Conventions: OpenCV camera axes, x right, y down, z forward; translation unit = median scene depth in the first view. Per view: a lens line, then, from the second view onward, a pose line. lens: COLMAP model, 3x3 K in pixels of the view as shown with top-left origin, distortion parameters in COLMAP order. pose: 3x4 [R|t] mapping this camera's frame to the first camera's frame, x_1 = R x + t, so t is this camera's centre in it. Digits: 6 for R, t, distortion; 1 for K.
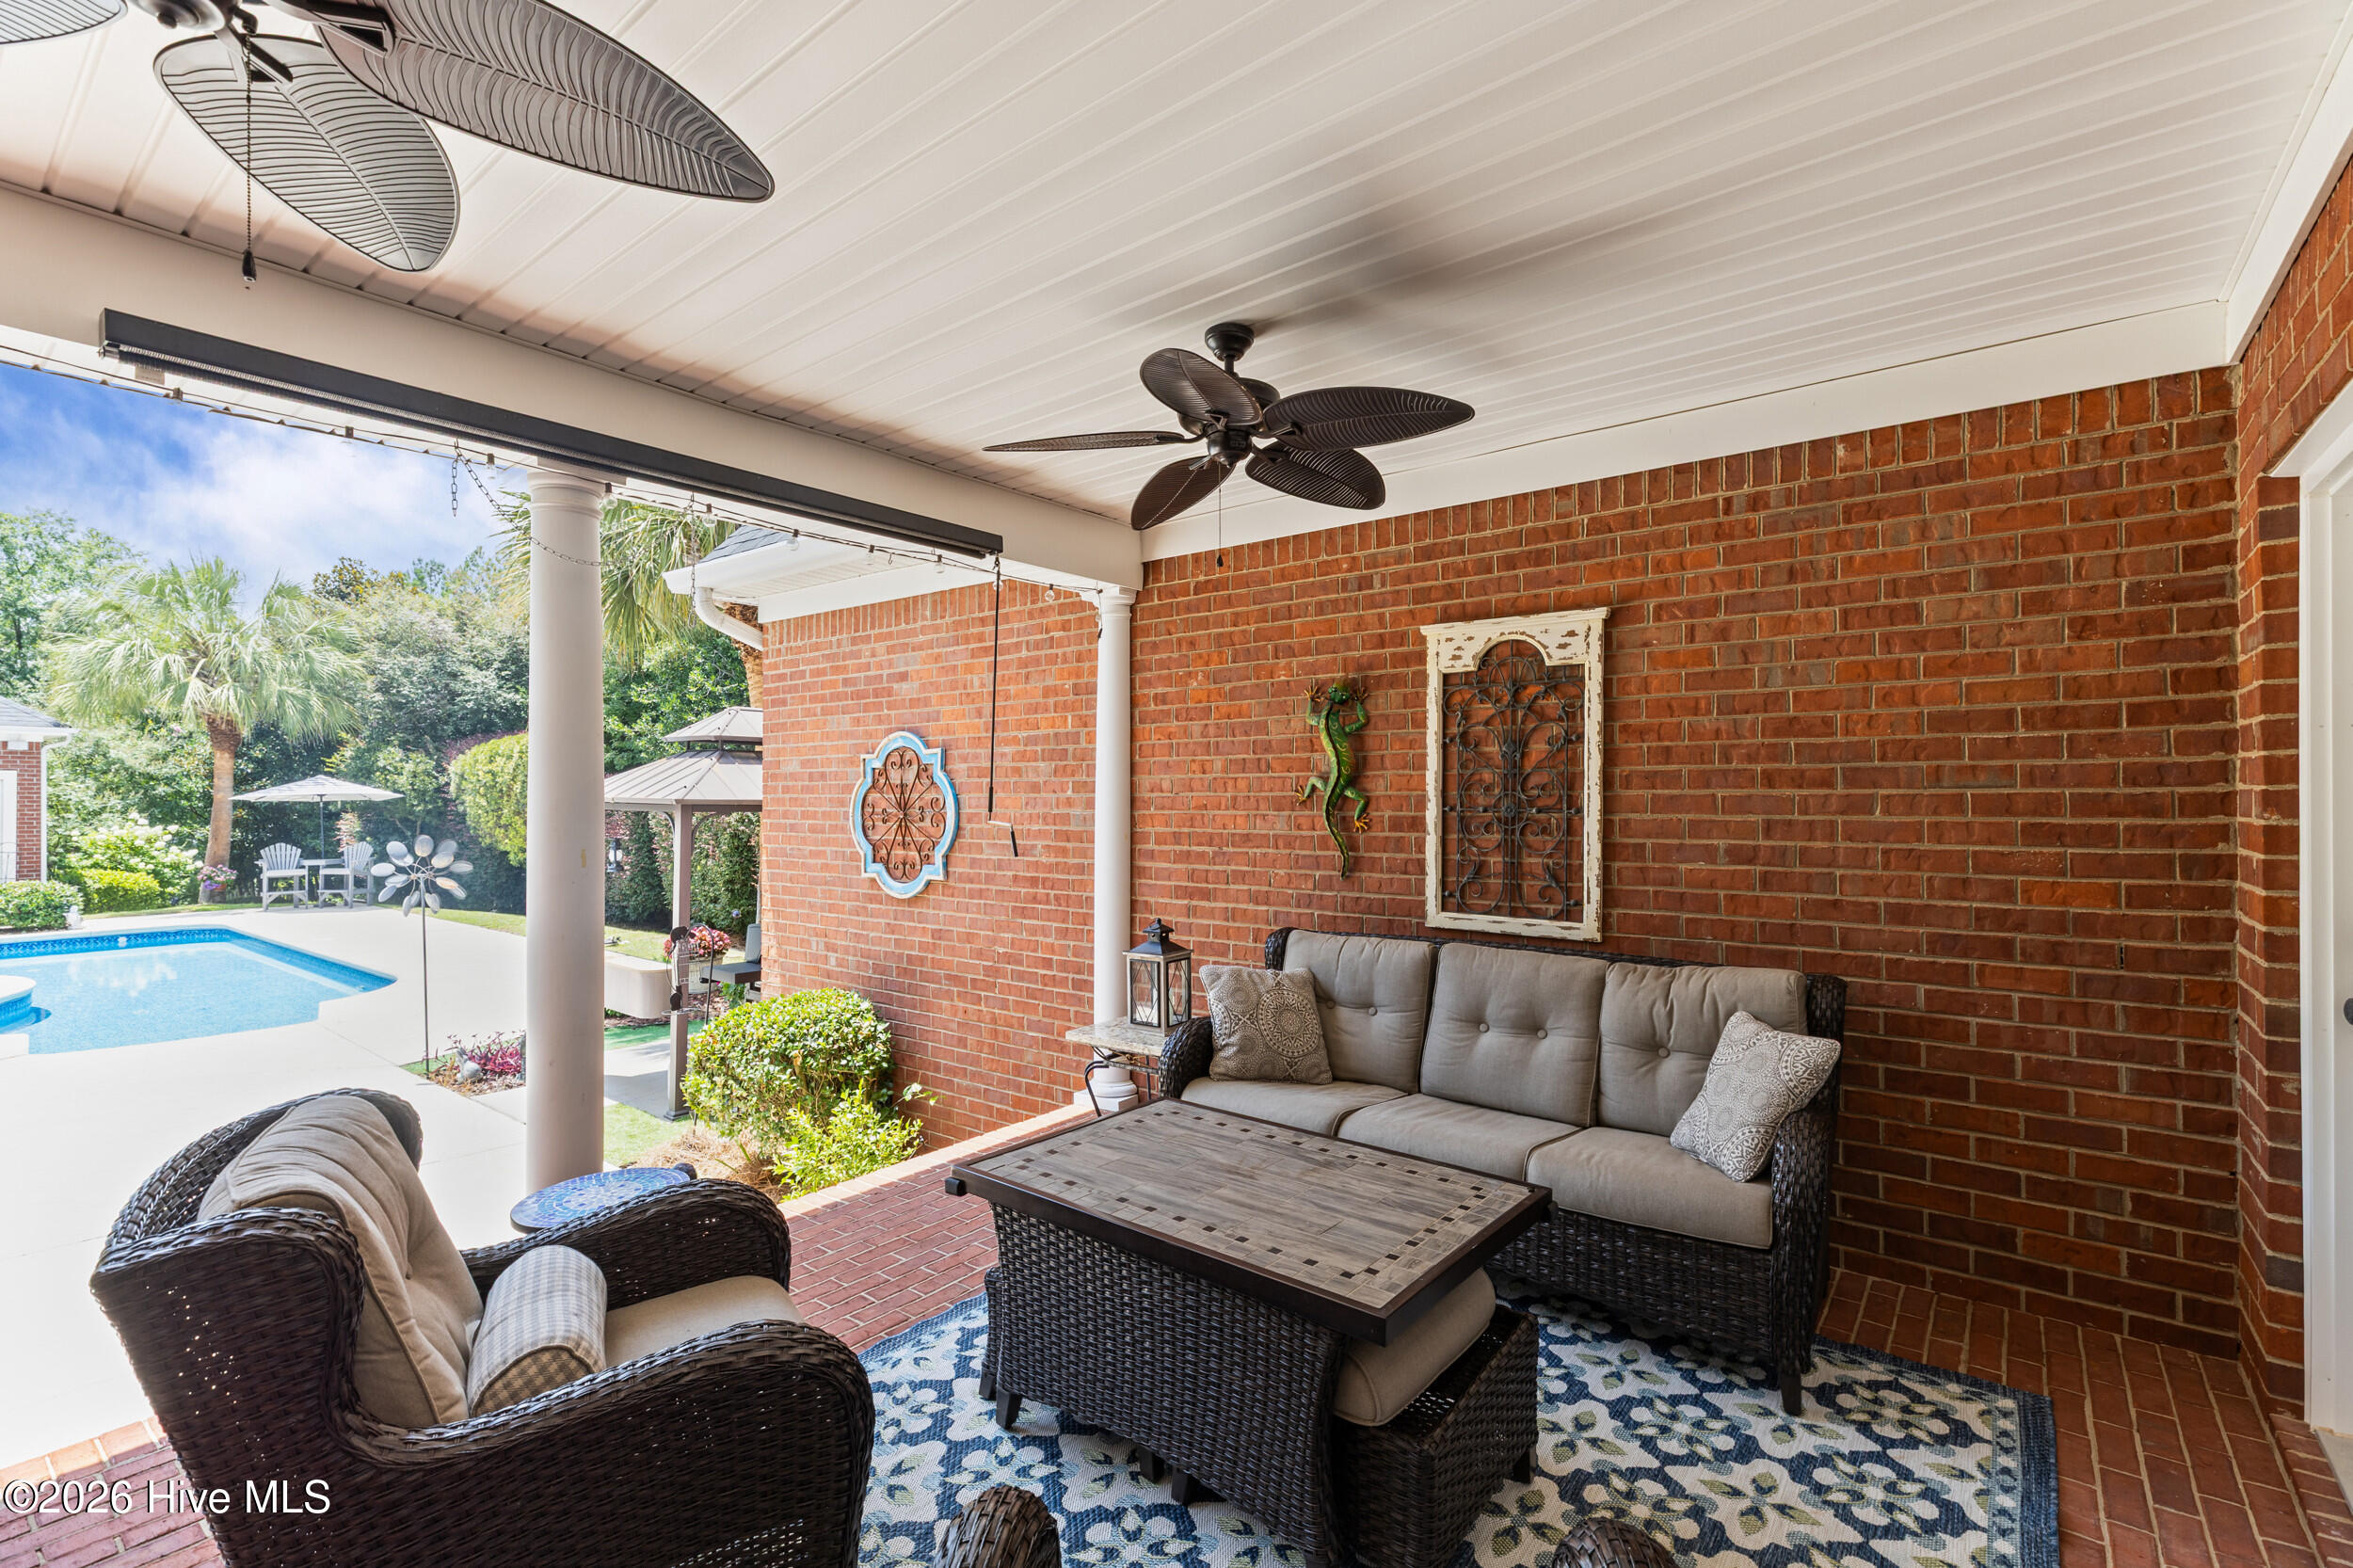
lens RADIAL K [[1049.5, 0, 1180.8], [0, 1049.5, 781.8], [0, 0, 1]] dist [0.008834, -0.000169]
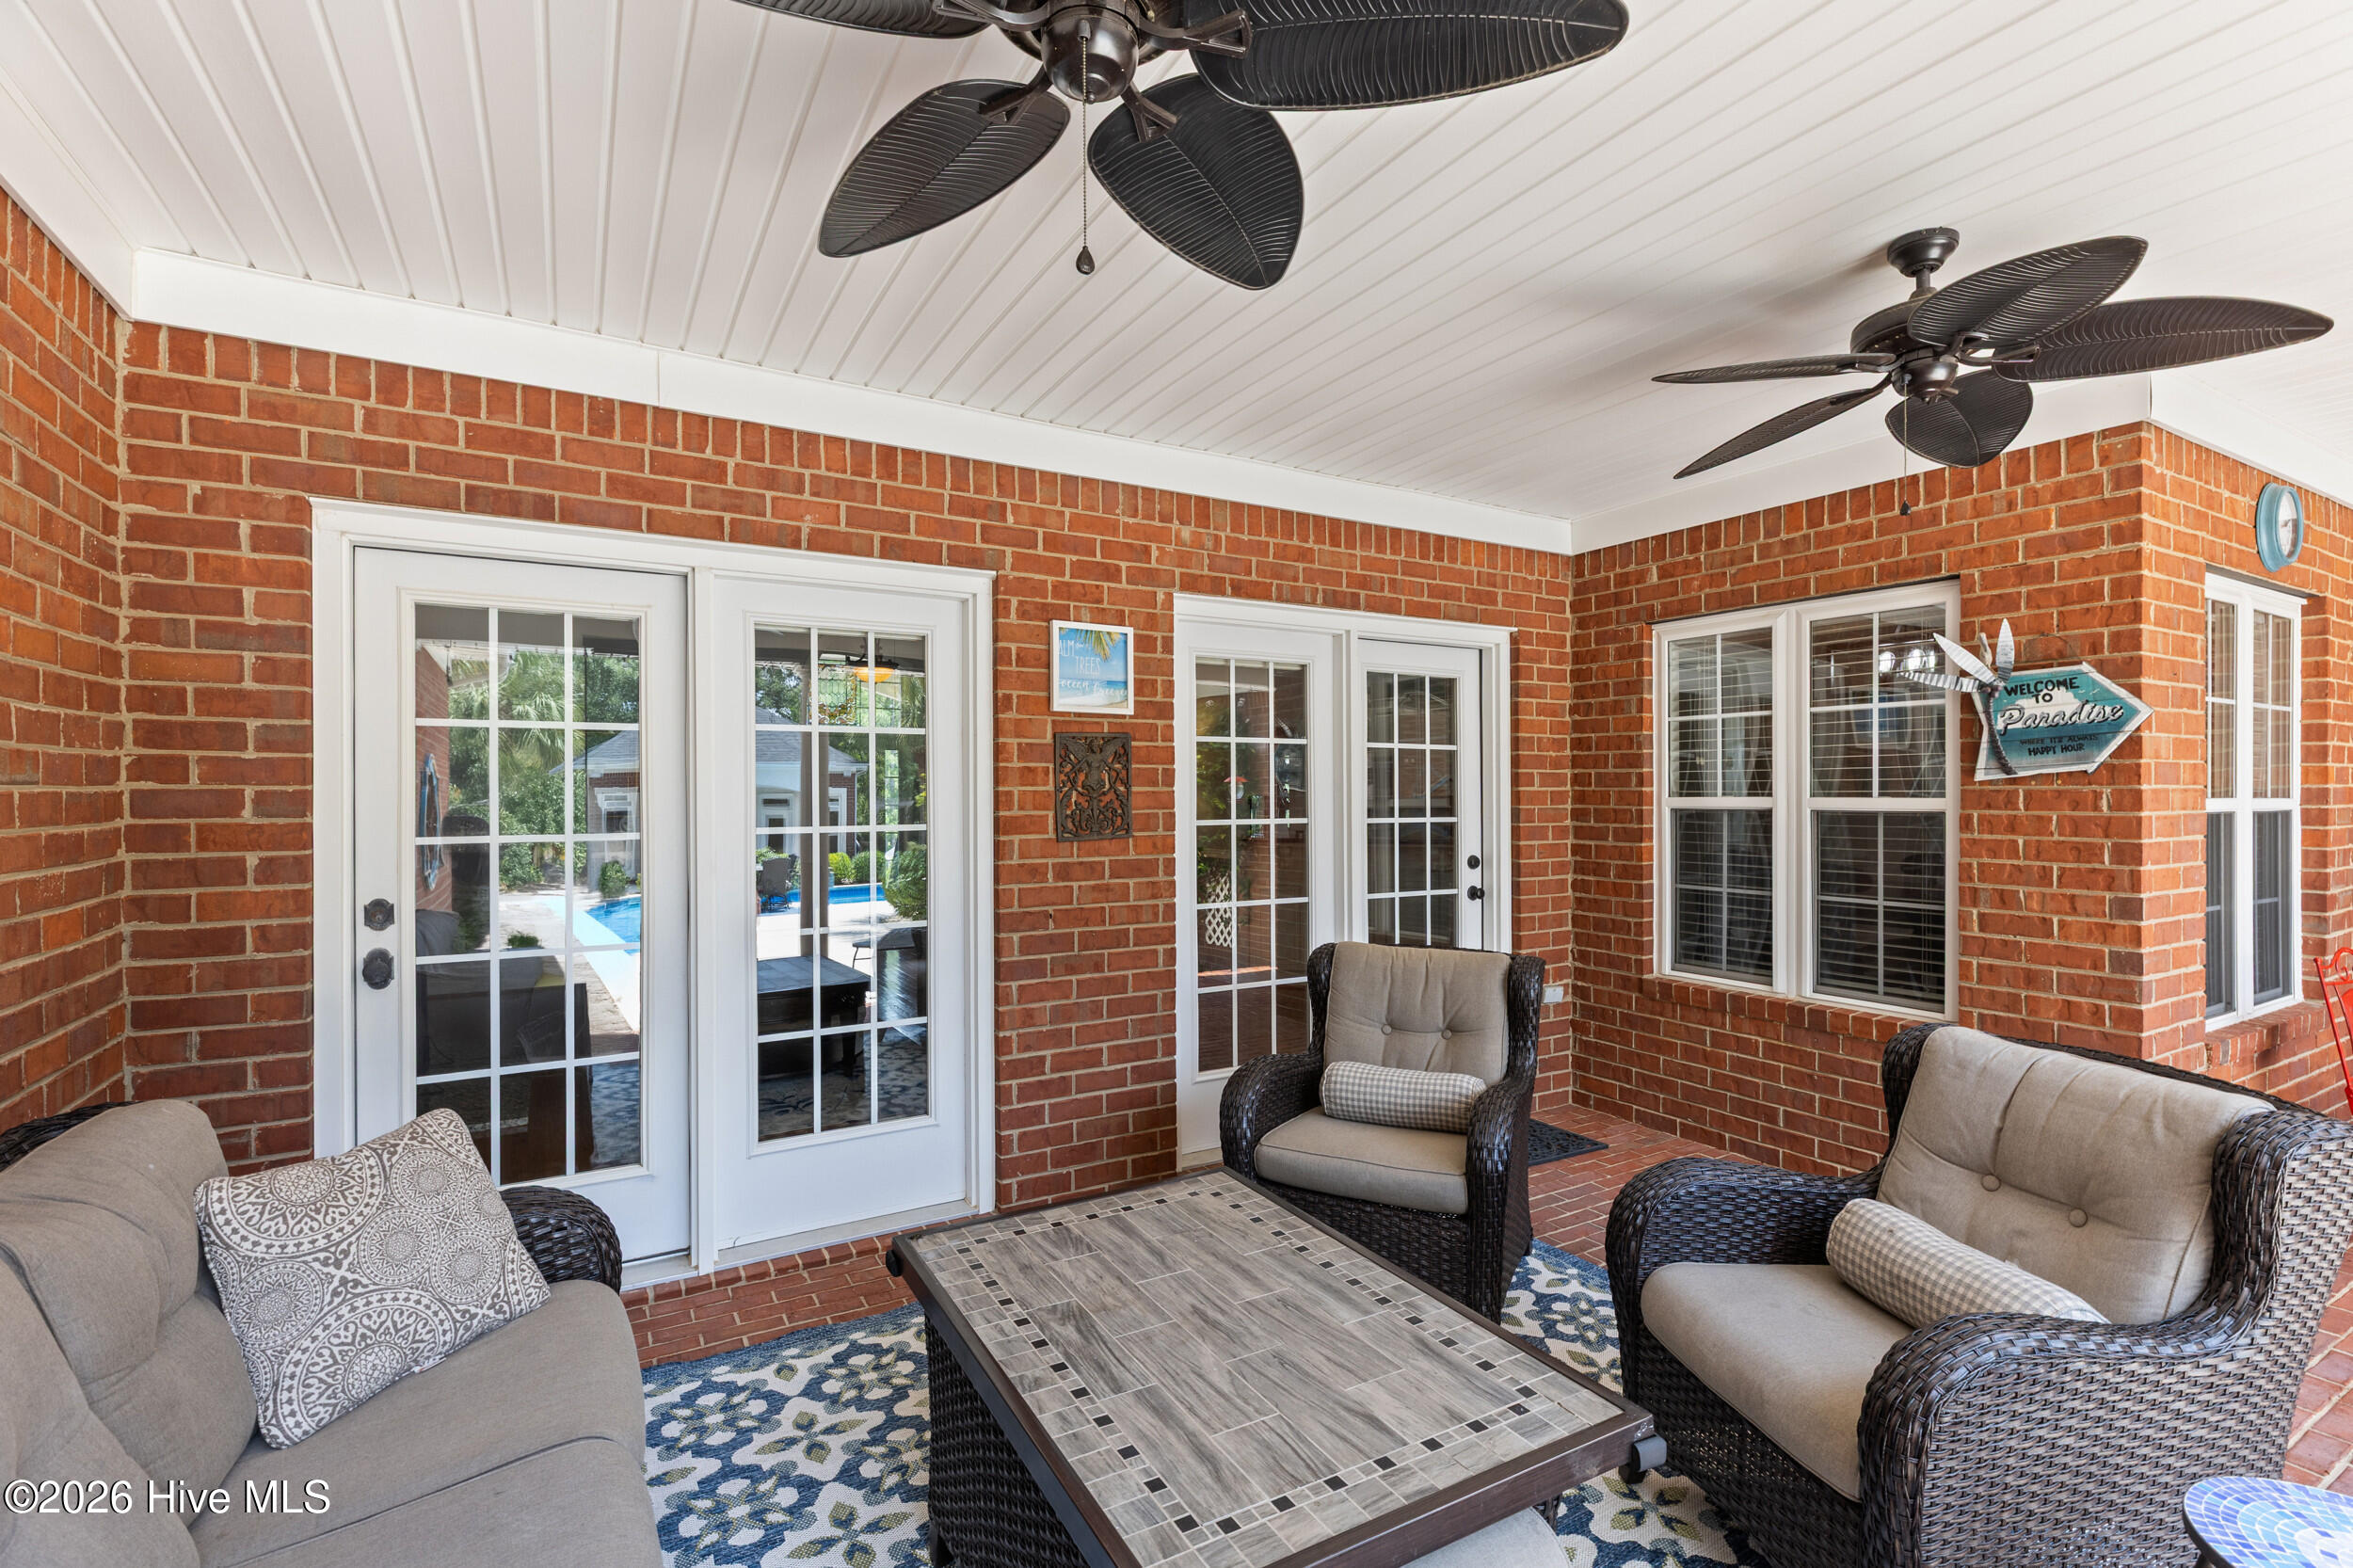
lens RADIAL K [[1058.4, 0, 1185.1], [0, 1058.4, 783.9], [0, 0, 1]] dist [0.007560, 0.000256]
pose [[-0.929852, 0.005921, 0.367886, -0.214938], [-0.002651, 0.999737, -0.022793, 0.027807], [-0.367924, -0.022170, -0.929591, 1.824100]]
